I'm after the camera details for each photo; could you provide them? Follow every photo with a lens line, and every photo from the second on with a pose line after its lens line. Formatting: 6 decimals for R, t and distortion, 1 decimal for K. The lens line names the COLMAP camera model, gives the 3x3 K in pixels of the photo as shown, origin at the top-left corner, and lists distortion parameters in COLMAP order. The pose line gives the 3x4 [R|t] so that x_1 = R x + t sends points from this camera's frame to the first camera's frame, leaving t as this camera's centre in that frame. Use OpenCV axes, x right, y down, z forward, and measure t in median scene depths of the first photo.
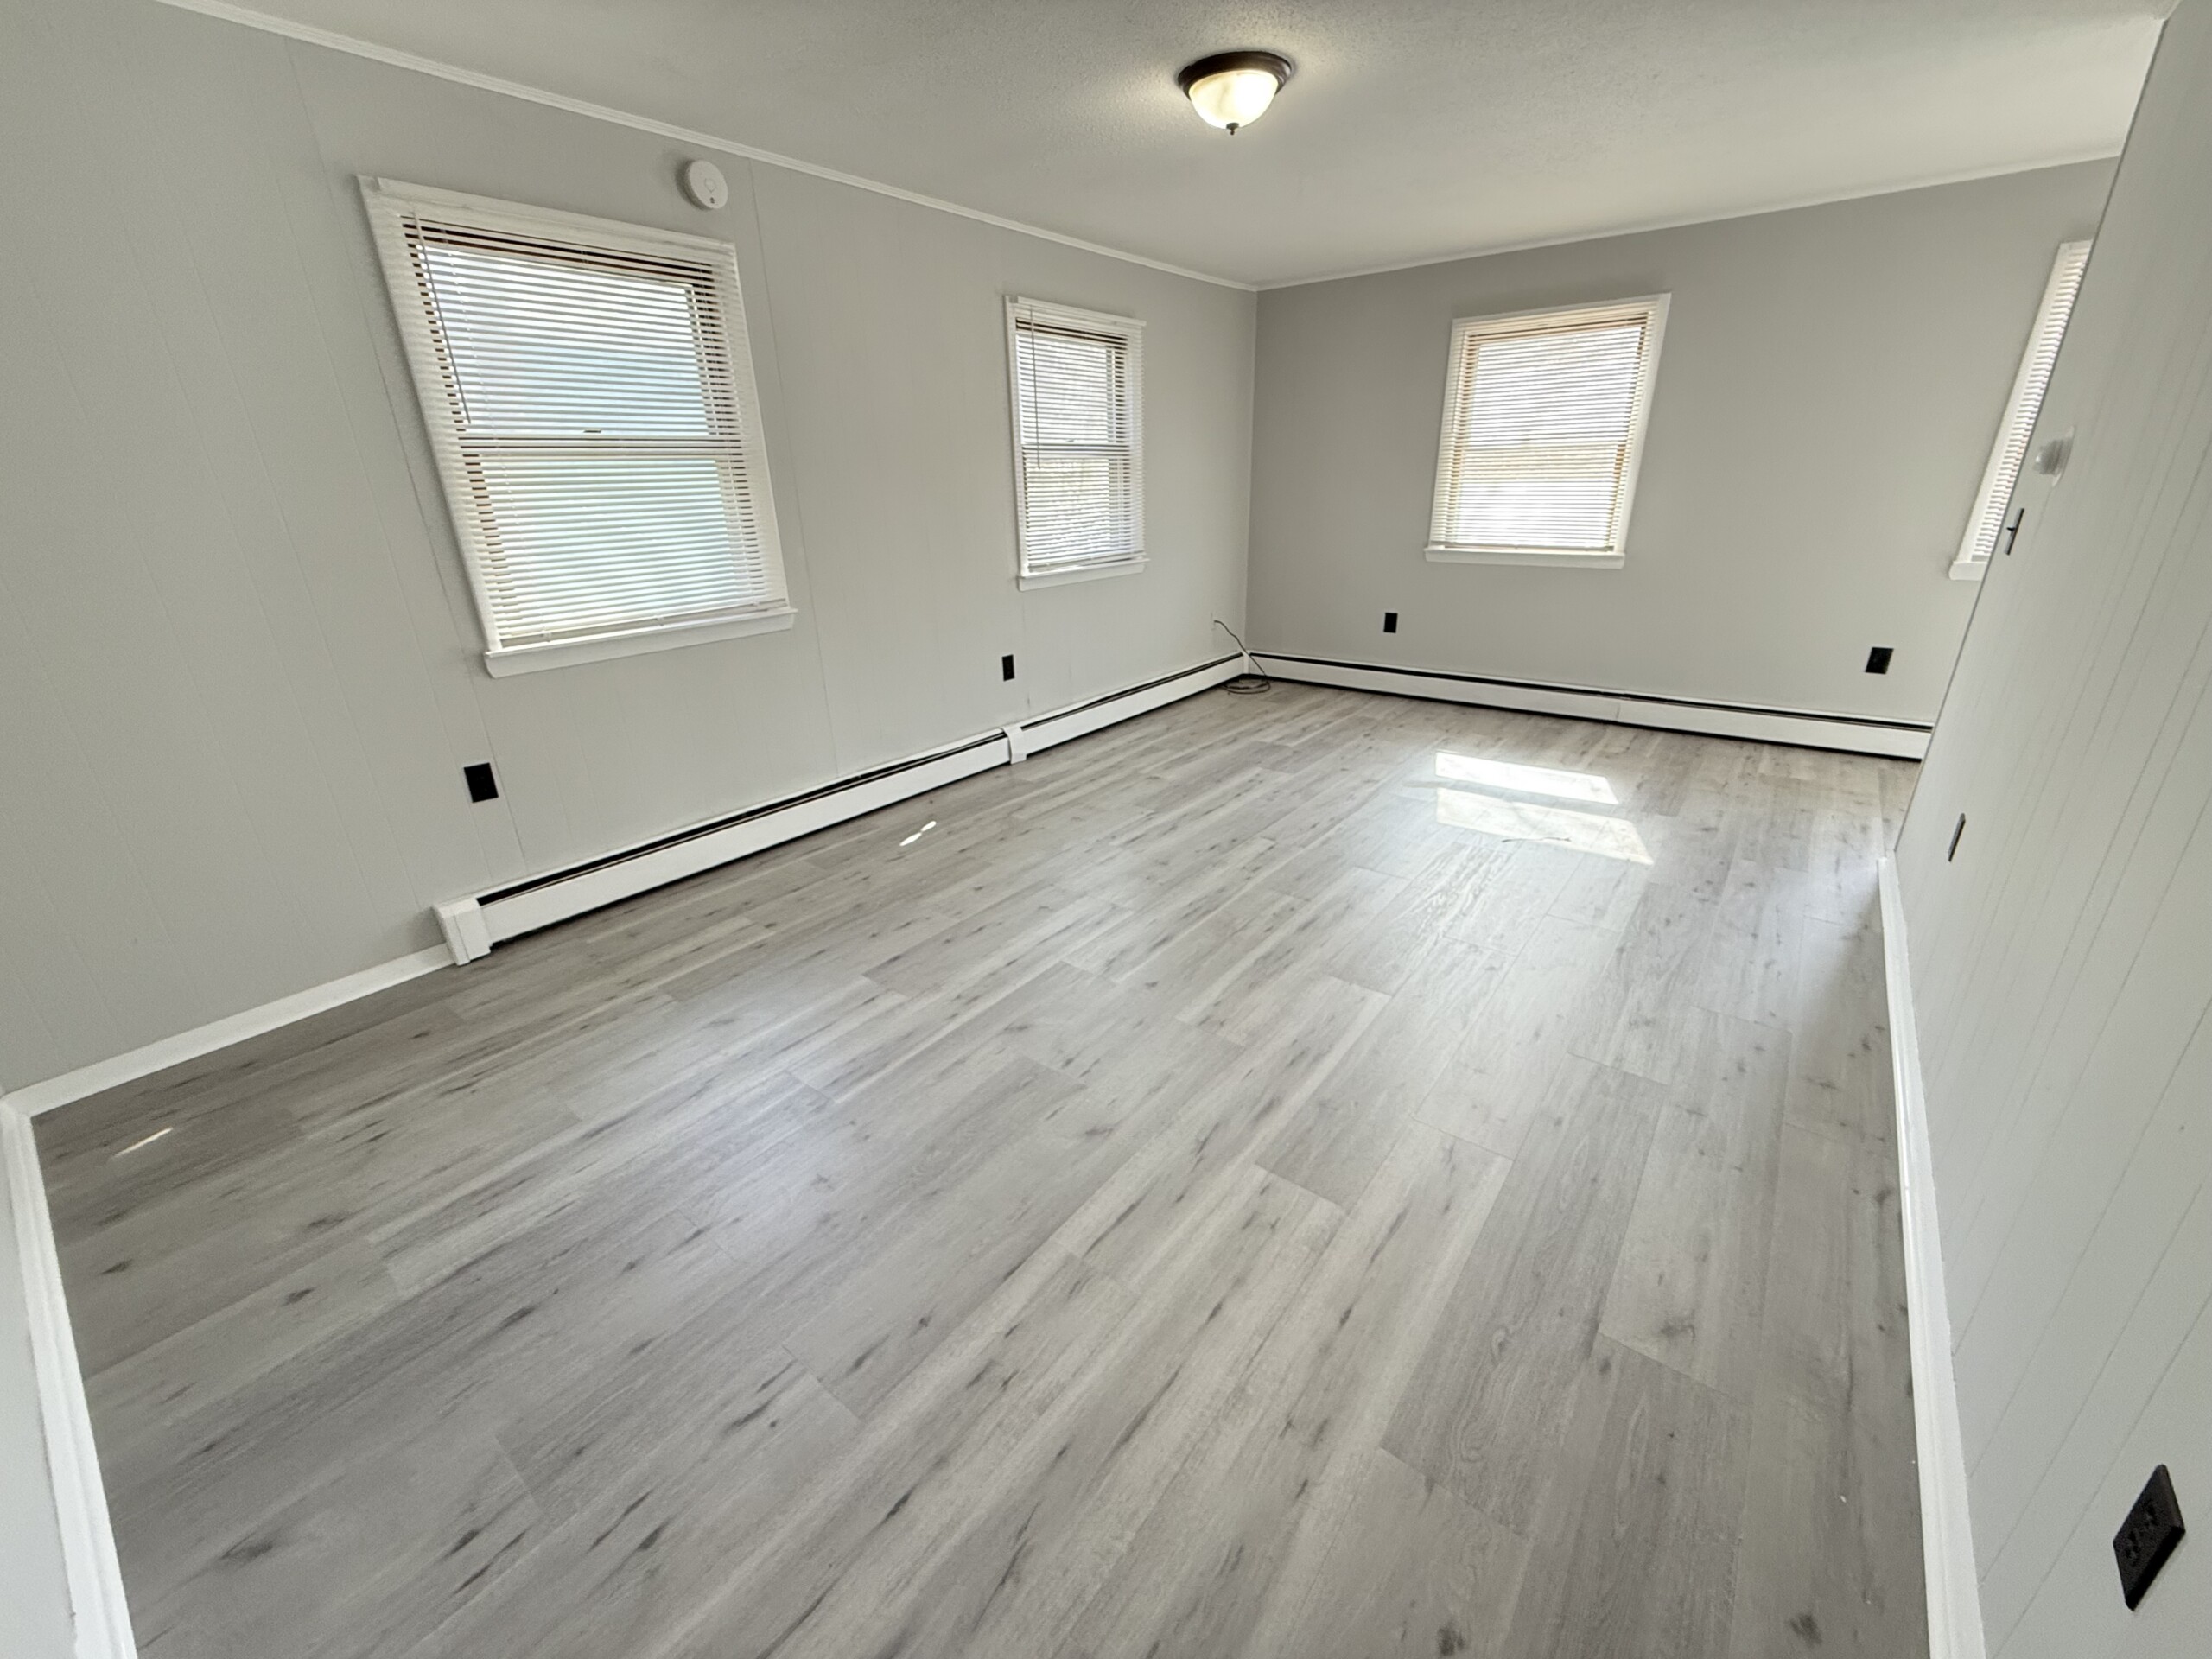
lens RADIAL K [[880.2, 0, 1102.2], [0, 880.2, 828.1], [0, 0, 1]] dist [0.000300, -0.000467]
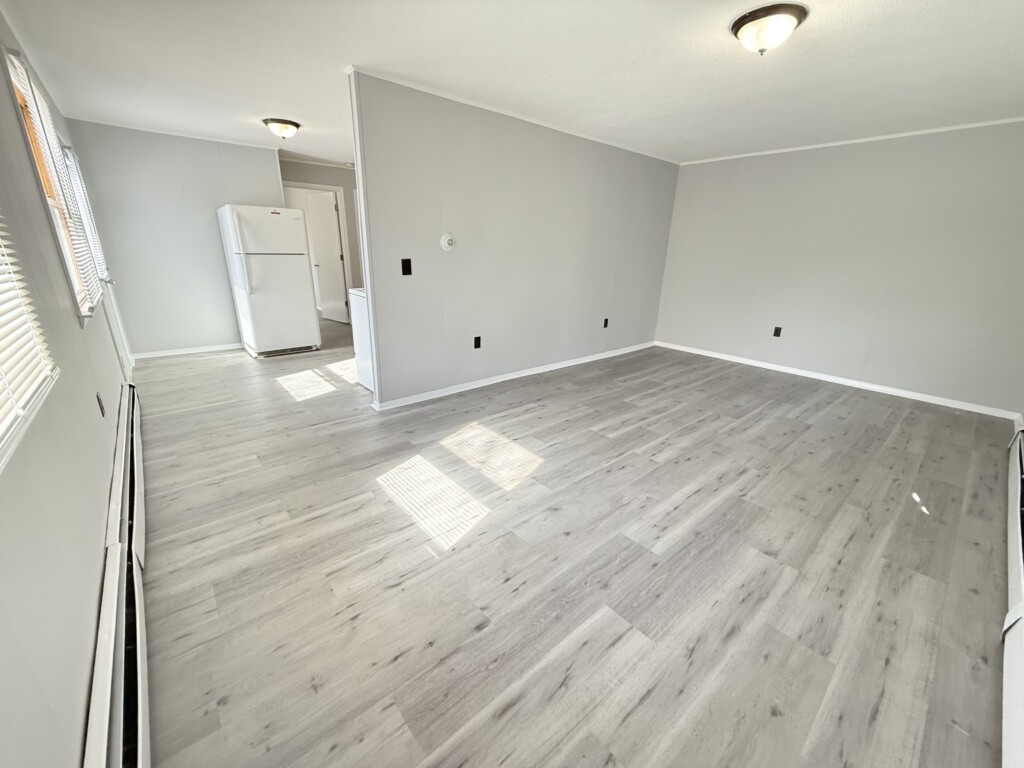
lens RADIAL K [[407.5, 0, 510.2], [0, 407.5, 383.3], [0, 0, 1]] dist [0.000300, -0.000467]
pose [[-0.980654, -0.061618, 0.185799, 0.318084], [0.072056, 0.768892, 0.635306, -0.601590], [-0.182005, 0.636403, -0.749577, 1.511467]]
